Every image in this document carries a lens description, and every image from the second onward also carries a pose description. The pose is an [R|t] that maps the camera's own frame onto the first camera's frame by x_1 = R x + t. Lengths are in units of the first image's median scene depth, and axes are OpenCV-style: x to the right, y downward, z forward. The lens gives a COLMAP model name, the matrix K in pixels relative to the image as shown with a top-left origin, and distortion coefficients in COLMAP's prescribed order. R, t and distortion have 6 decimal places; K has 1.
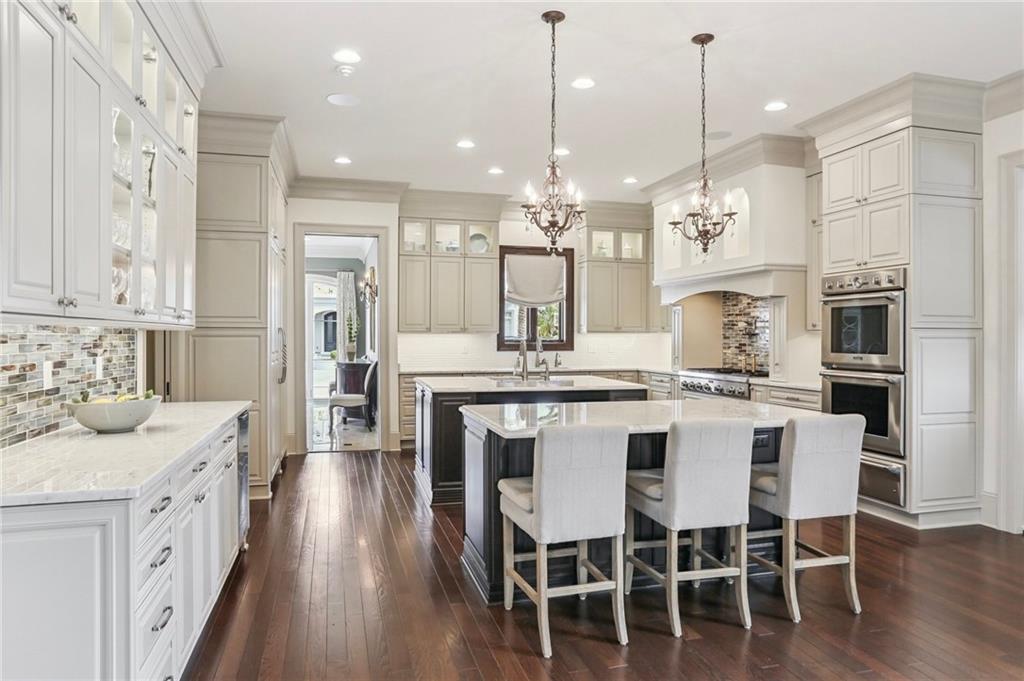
lens RADIAL K [[646.8, 0, 502.8], [0, 646.8, 332.5], [0, 0, 1]] dist [-0.024774, 0.020759]
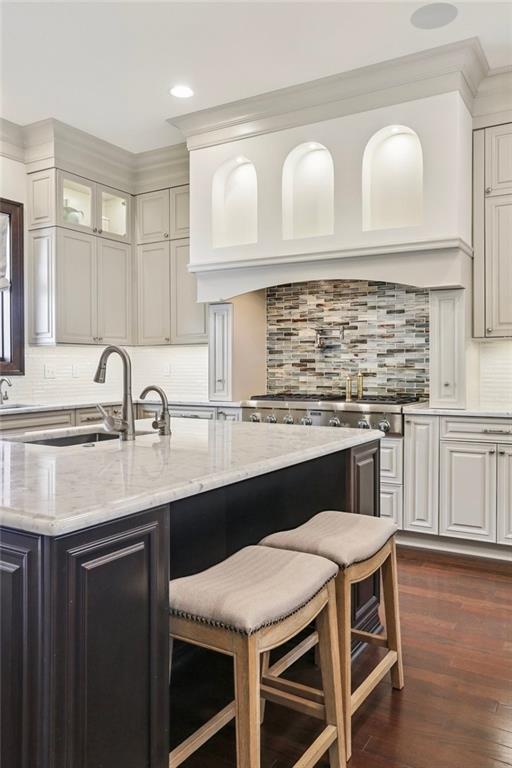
lens RADIAL K [[602.8, 0, 261.9], [0, 602.8, 373.8], [0, 0, 1]] dist [-0.024155, 0.002106]
pose [[0.705129, -0.021415, 0.708756, -0.189069], [0.003457, 0.999636, 0.026764, 0.018090], [-0.709071, -0.016421, 0.704946, 0.662945]]
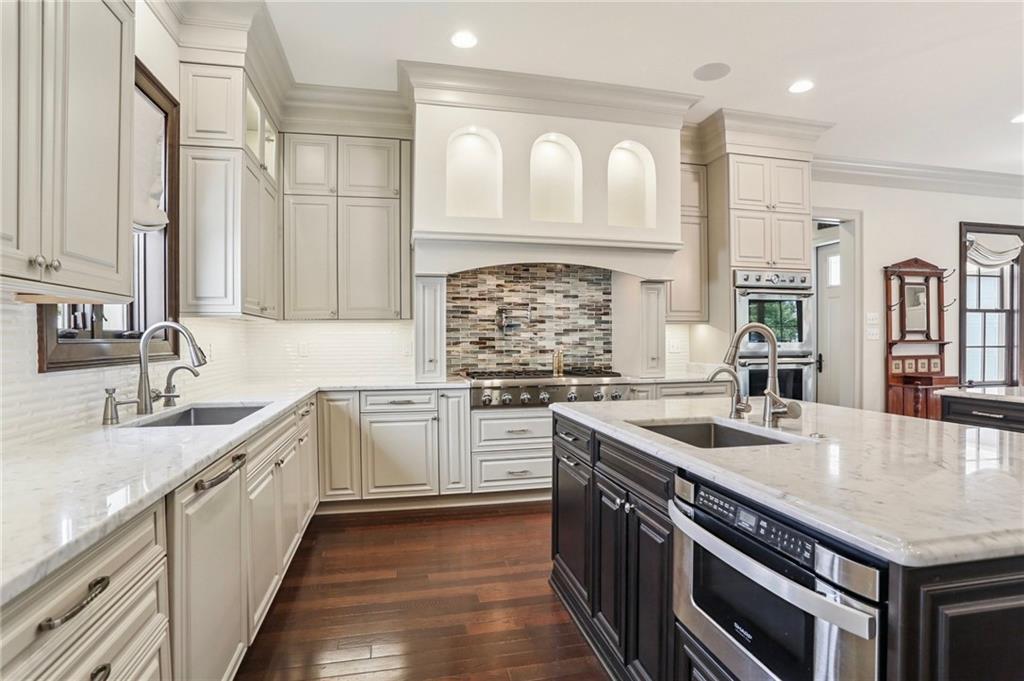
lens RADIAL K [[538.2, 0, 520.9], [0, 538.2, 342.6], [0, 0, 1]] dist [-0.029978, 0.001926]
pose [[0.015983, -0.009821, 0.999824, -0.314808], [-0.002609, 0.999948, 0.009864, 0.020266], [-0.999869, -0.002766, 0.015956, 1.147477]]
